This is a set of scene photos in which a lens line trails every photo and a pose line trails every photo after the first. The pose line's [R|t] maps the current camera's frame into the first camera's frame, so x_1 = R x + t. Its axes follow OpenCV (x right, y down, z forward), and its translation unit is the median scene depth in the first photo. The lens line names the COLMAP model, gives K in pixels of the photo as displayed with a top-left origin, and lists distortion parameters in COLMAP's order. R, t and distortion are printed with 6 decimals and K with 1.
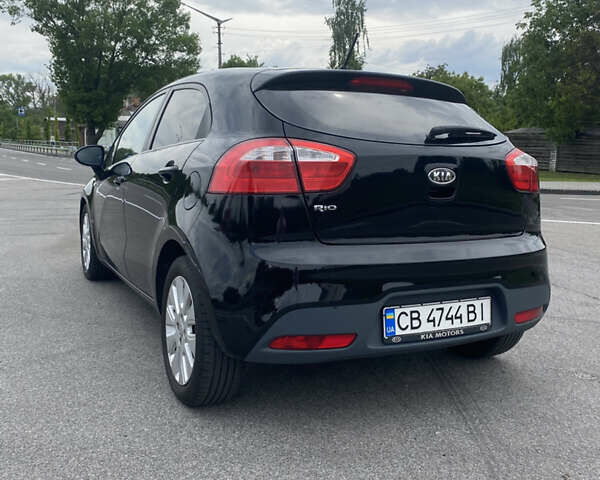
lens RADIAL K [[638.8, 0, 189.1], [0, 638.8, 239.8], [0, 0, 1]] dist [0.052901, 0.008458]
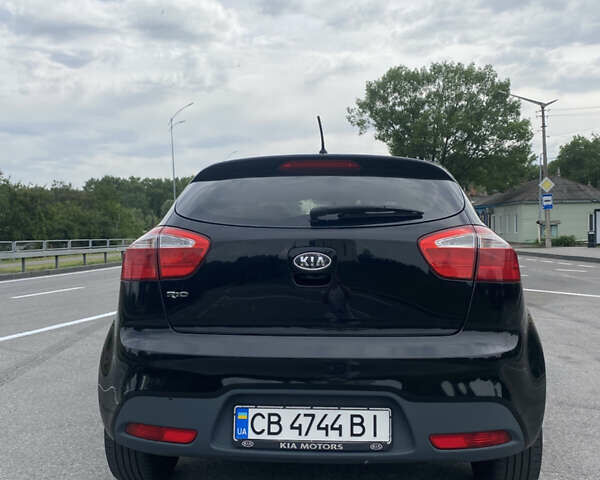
lens RADIAL K [[601.0, 0, 310.1], [0, 601.0, 242.6], [0, 0, 1]] dist [0.079083, -0.187842]
pose [[0.854508, -0.026594, -0.518757, 0.812105], [-0.044677, 0.991225, -0.124408, -0.020756], [0.517514, 0.129484, 0.845821, 0.287006]]
